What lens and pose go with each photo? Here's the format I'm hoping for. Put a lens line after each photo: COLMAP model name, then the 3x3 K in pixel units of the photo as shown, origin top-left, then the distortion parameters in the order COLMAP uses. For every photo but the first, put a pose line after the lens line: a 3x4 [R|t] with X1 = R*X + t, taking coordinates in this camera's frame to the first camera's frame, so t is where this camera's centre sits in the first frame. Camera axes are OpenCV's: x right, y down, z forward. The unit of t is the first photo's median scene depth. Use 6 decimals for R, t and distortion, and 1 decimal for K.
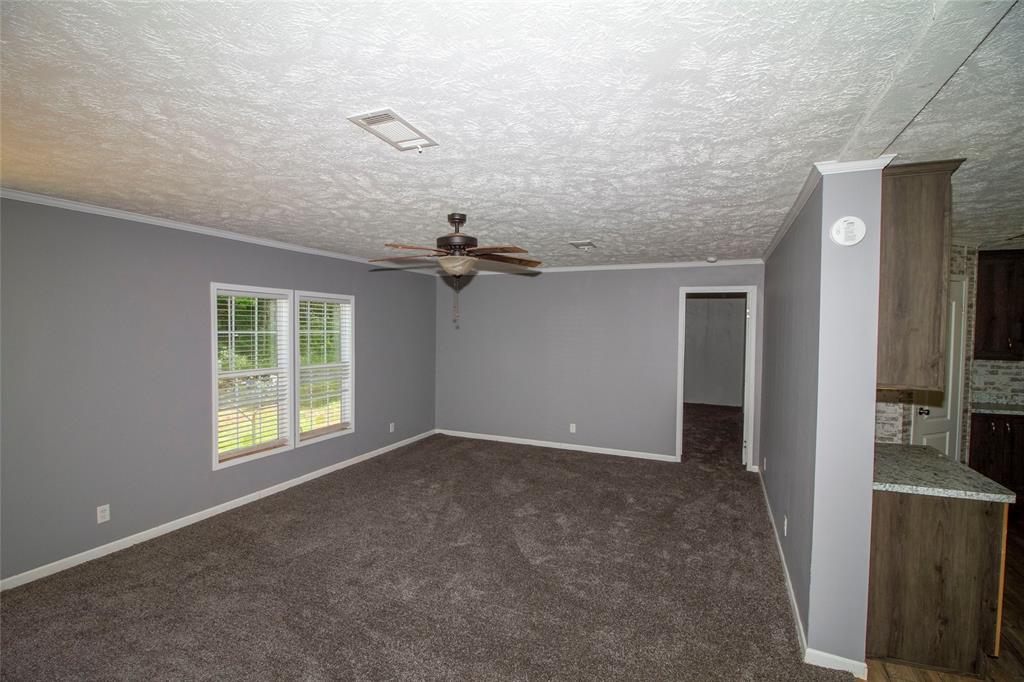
lens RADIAL K [[475.1, 0, 512.0], [0, 475.1, 341.0], [0, 0, 1]] dist [-0.002664, -0.000416]
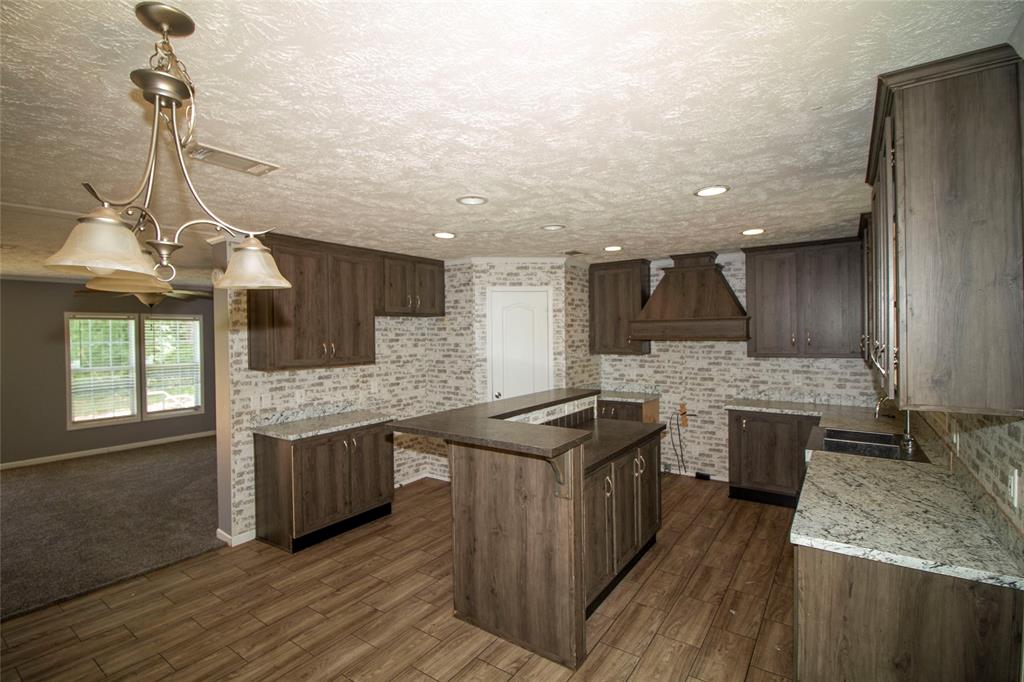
lens RADIAL K [[475.1, 0, 512.0], [0, 475.1, 341.0], [0, 0, 1]] dist [-0.002664, -0.000416]
pose [[0.979232, -0.017886, -0.201954, 1.107545], [0.015178, 0.999773, -0.014948, 0.021350], [0.202176, 0.011572, 0.979281, -0.234300]]
